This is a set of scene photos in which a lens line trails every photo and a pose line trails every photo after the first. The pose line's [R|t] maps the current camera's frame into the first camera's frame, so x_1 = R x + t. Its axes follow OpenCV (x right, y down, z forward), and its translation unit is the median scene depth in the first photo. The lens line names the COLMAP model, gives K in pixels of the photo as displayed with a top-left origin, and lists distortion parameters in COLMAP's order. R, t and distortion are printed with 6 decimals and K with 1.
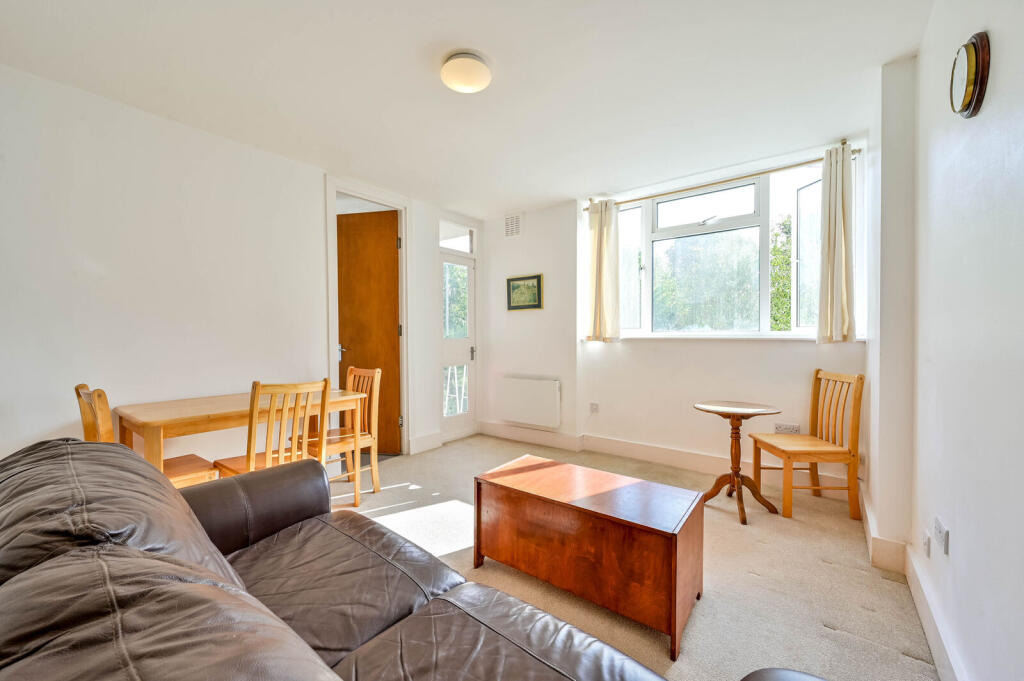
lens RADIAL K [[398.7, 0, 509.1], [0, 398.7, 337.5], [0, 0, 1]] dist [0.000089, -0.000091]
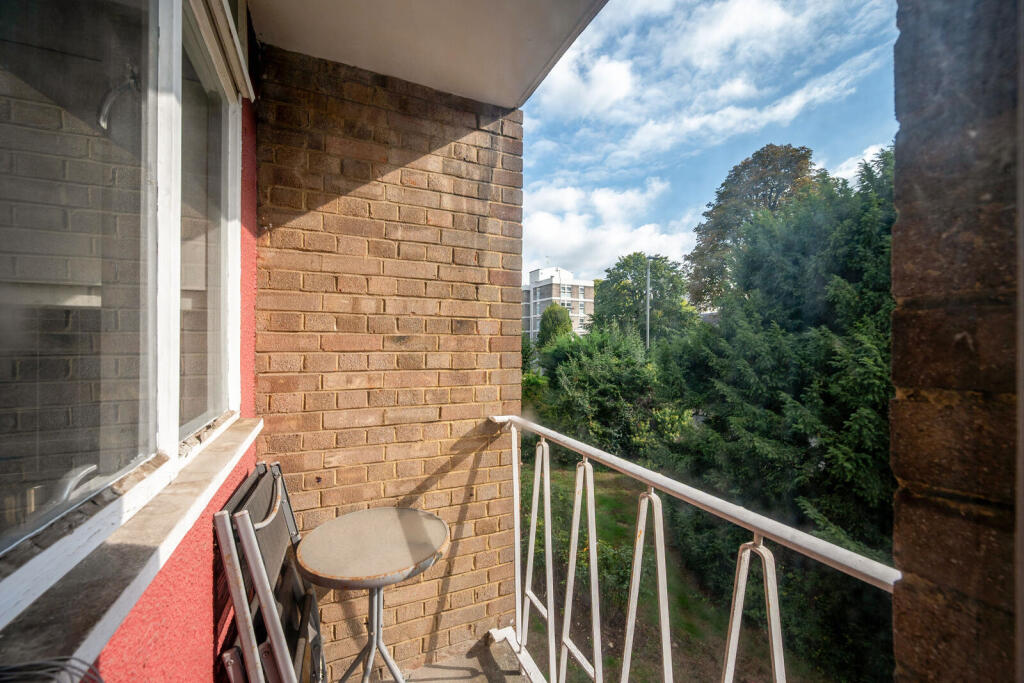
lens RADIAL K [[408.2, 0, 511.4], [0, 408.2, 338.7], [0, 0, 1]] dist [0.001621, 0.000035]
pose [[0.882672, -0.003991, -0.469972, -0.031738], [-0.005154, 0.999822, -0.018170, -0.040503], [0.469961, 0.018461, 0.882494, 0.903217]]
